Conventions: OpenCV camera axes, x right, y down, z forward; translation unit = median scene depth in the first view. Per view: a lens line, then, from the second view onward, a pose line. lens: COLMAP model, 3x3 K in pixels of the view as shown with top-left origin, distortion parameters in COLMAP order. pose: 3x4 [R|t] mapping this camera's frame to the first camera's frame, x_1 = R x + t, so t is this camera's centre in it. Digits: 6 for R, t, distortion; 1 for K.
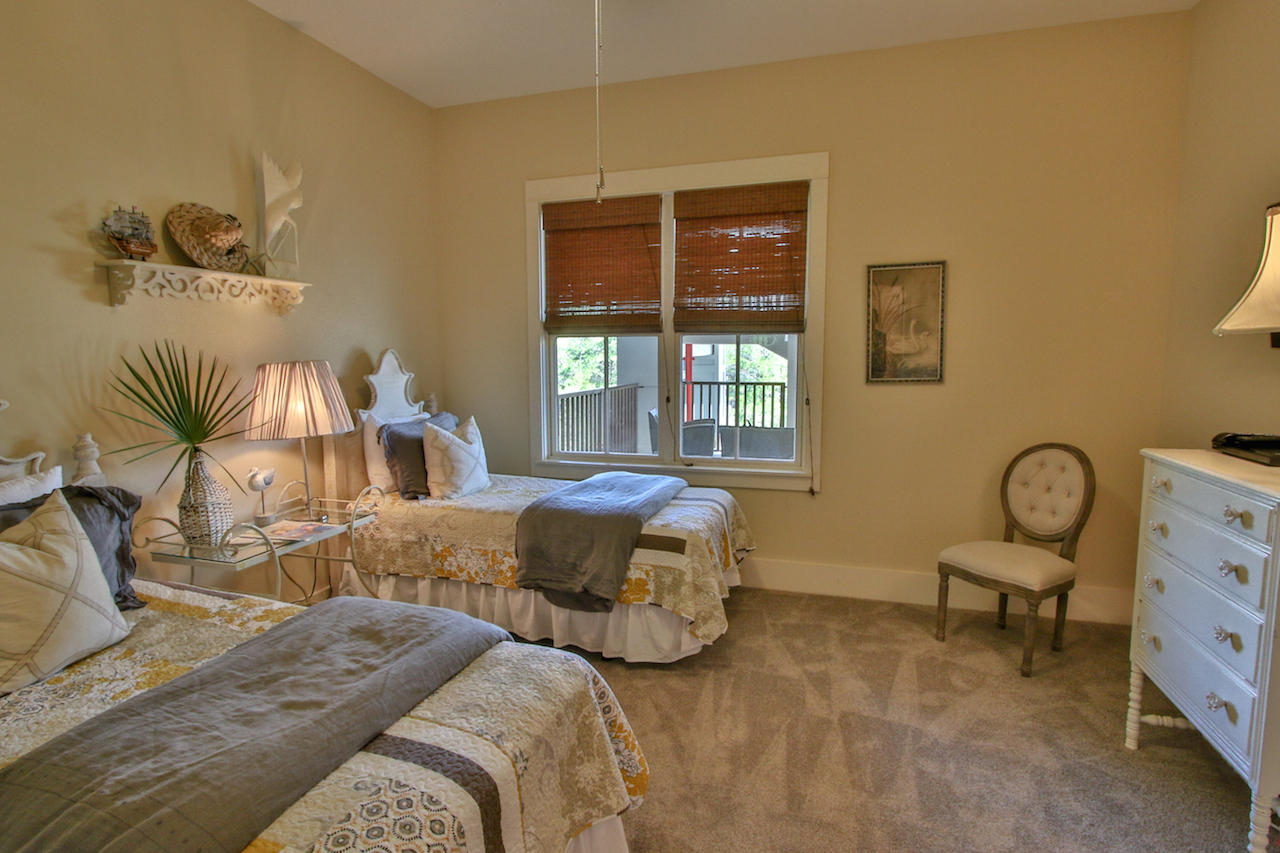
lens RADIAL K [[675.4, 0, 630.4], [0, 675.4, 421.3], [0, 0, 1]] dist [-0.018246, 0.005006]
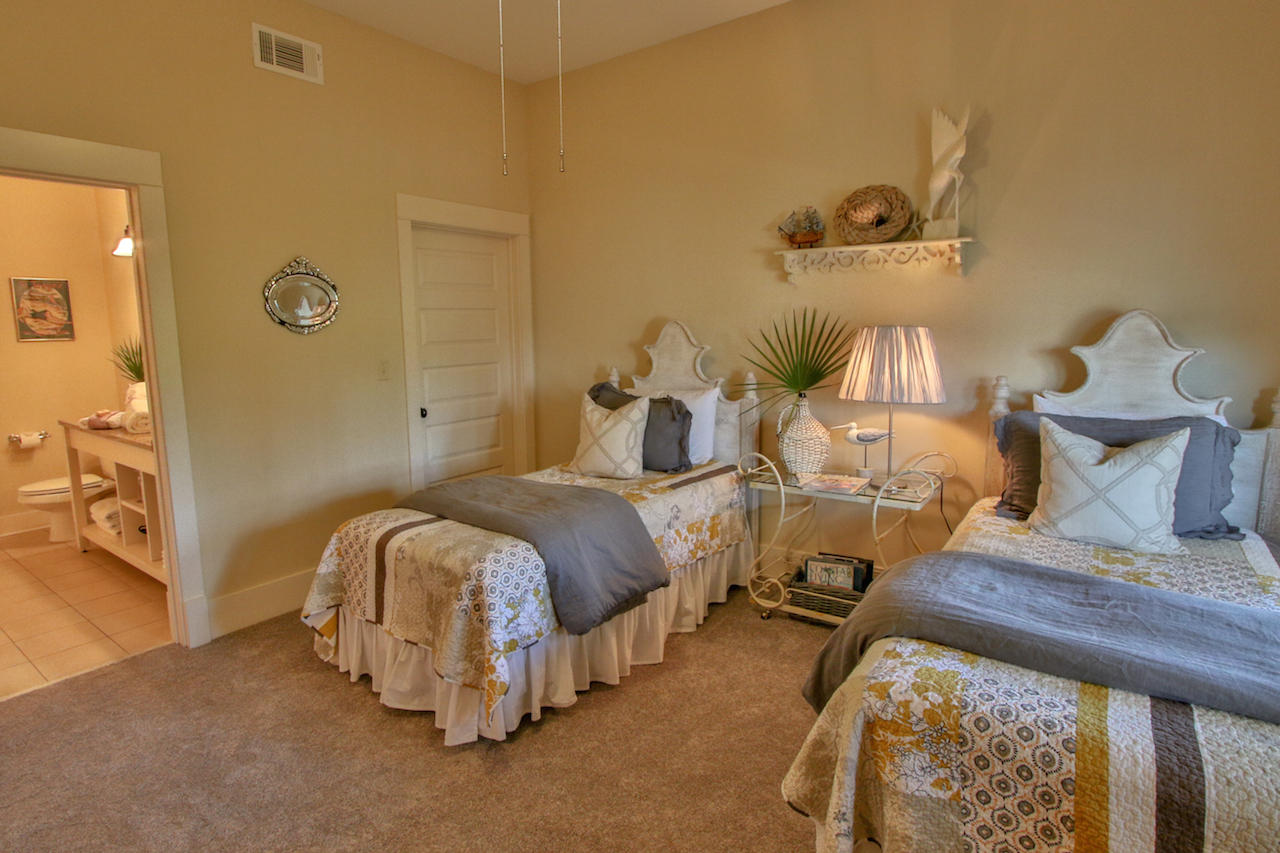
lens RADIAL K [[675.4, 0, 635.6], [0, 675.4, 429.3], [0, 0, 1]] dist [-0.018246, 0.005006]
pose [[-0.319801, 0.159512, -0.933961, 0.632365], [-0.083176, 0.977195, 0.195376, -0.112215], [0.943827, 0.140164, -0.299240, 1.045956]]
